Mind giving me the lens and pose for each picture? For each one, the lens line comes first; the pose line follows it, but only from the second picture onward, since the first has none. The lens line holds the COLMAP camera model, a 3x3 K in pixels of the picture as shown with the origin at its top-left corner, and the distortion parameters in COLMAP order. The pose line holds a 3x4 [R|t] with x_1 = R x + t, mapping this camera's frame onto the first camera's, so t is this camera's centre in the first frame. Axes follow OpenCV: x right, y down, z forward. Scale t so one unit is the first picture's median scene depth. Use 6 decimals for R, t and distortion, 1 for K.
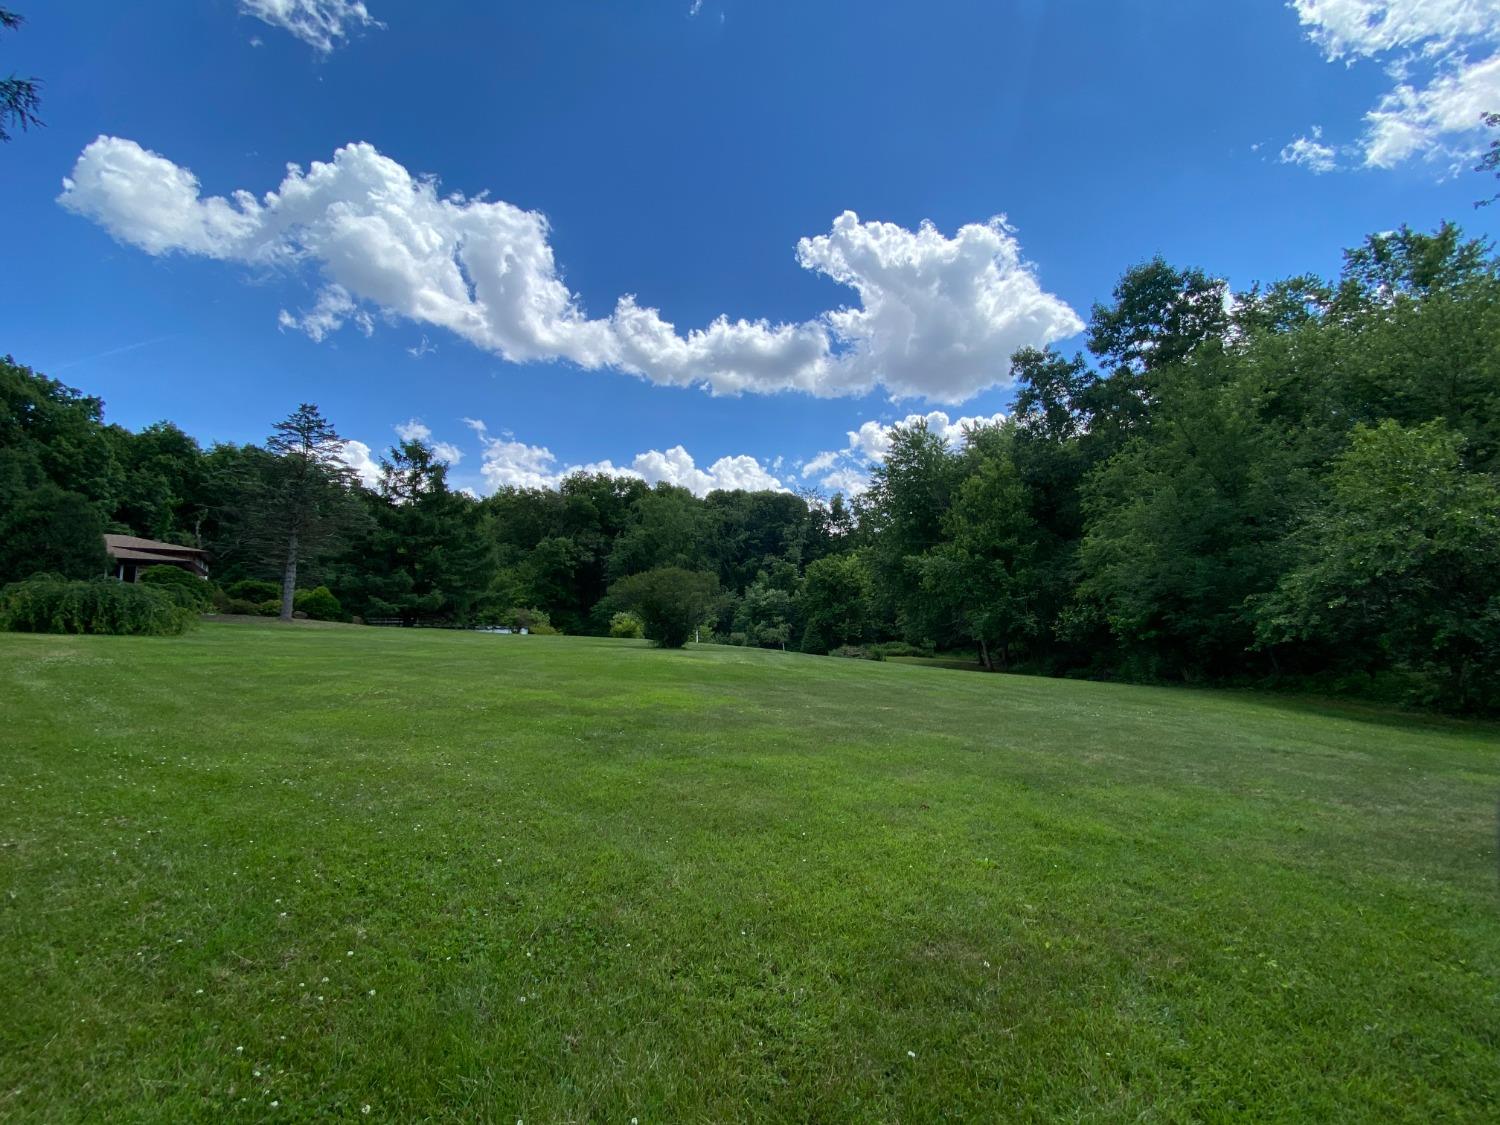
lens RADIAL K [[600.7, 0, 753.9], [0, 600.7, 555.1], [0, 0, 1]] dist [-0.035632, -0.001229]
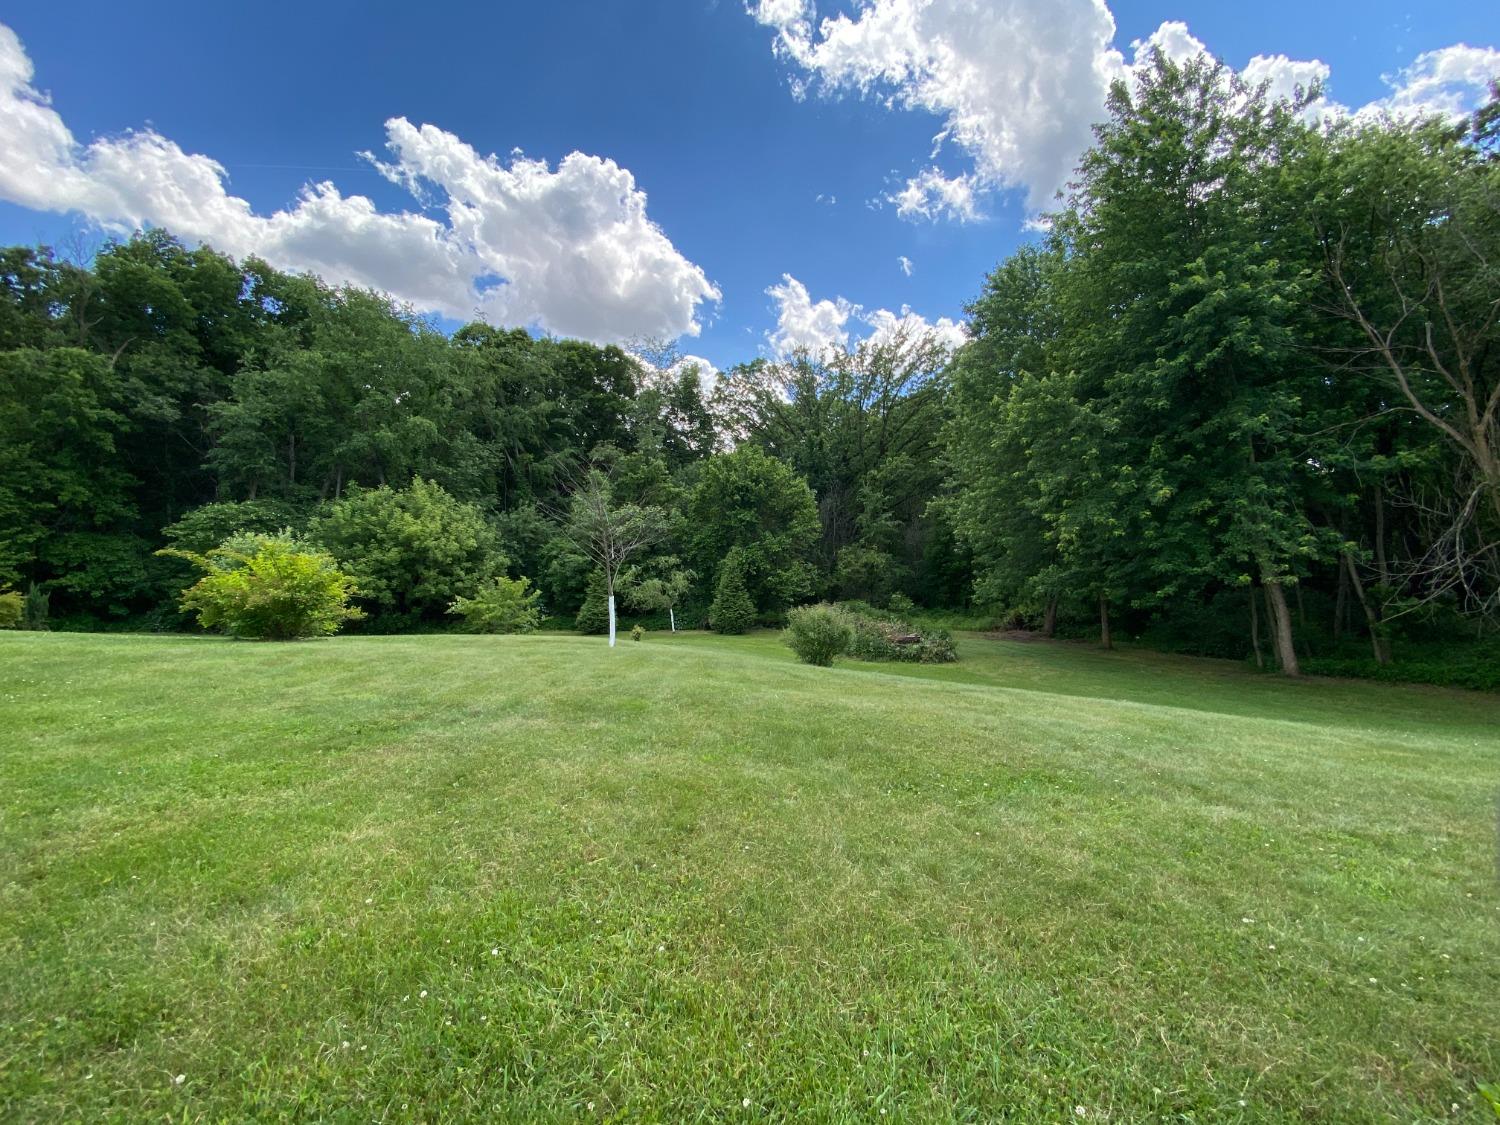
lens RADIAL K [[600.7, 0, 765.7], [0, 600.7, 567.2], [0, 0, 1]] dist [-0.035632, -0.001229]
pose [[0.875054, 0.012695, 0.483859, -0.109749], [-0.060315, 0.994724, 0.082981, 0.059117], [-0.480252, -0.101797, 0.871203, 0.479895]]
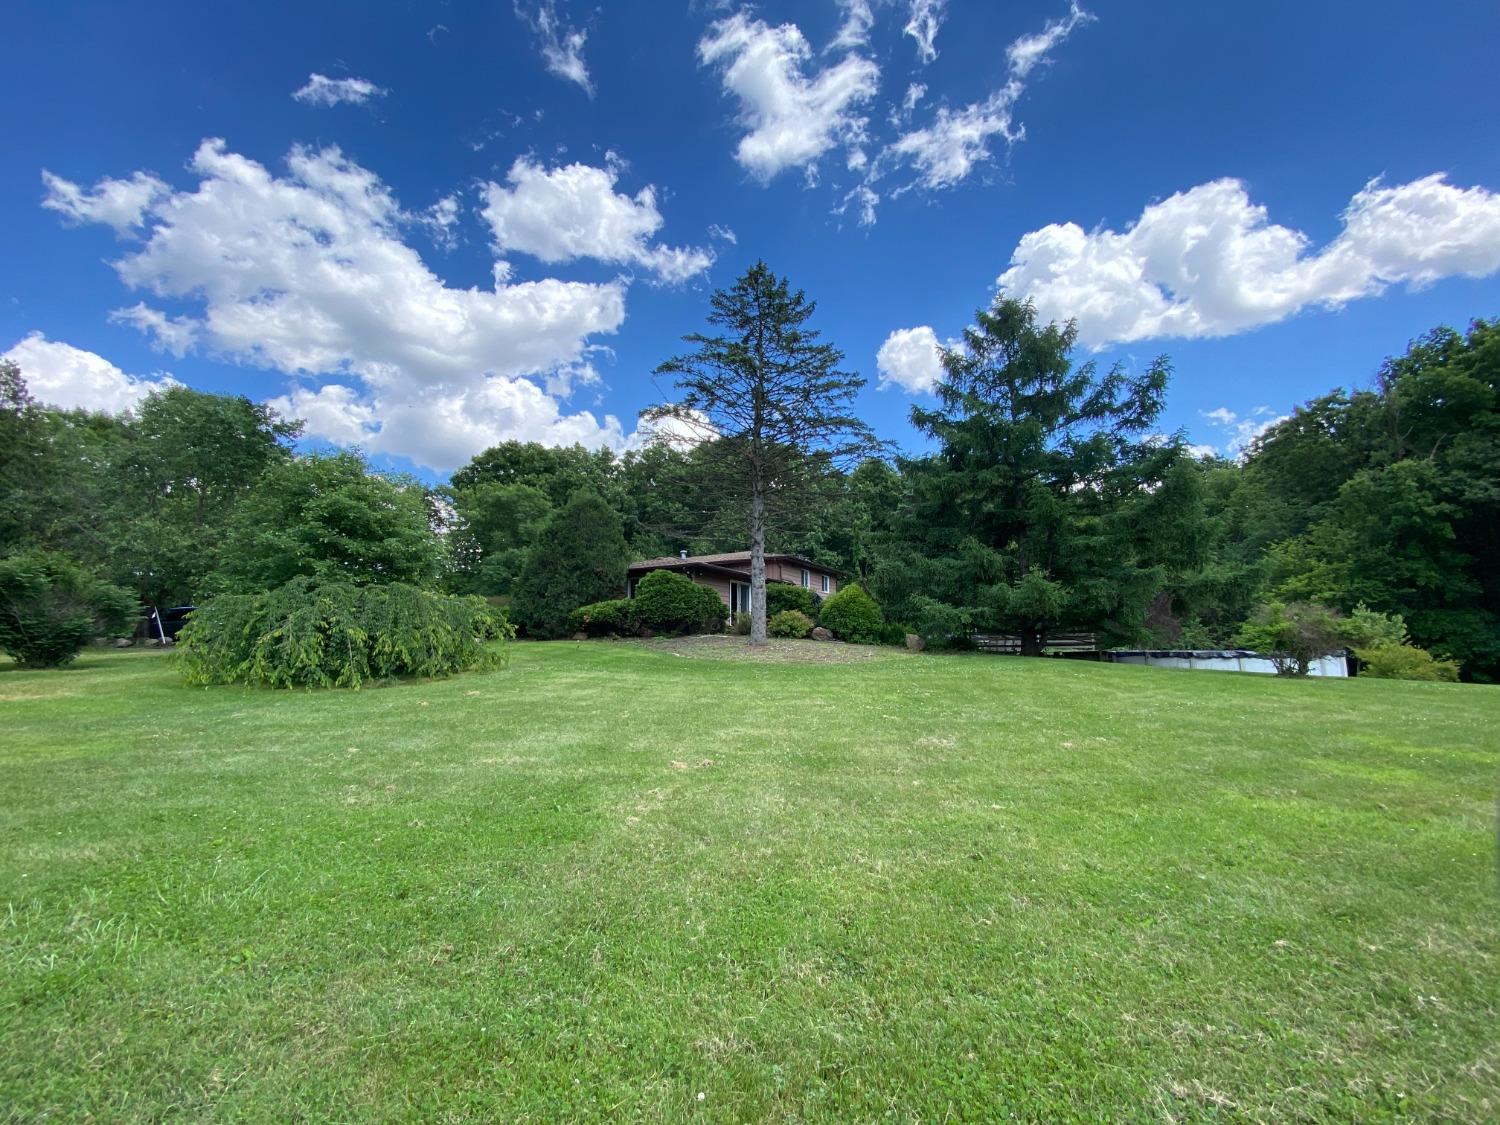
lens RADIAL K [[600.7, 0, 760.5], [0, 600.7, 554.5], [0, 0, 1]] dist [-0.035632, -0.001229]
pose [[0.398167, -0.134682, -0.907372, -0.125563], [0.107463, 0.989200, -0.099671, 0.038151], [0.910997, -0.057823, 0.408340, 0.354298]]
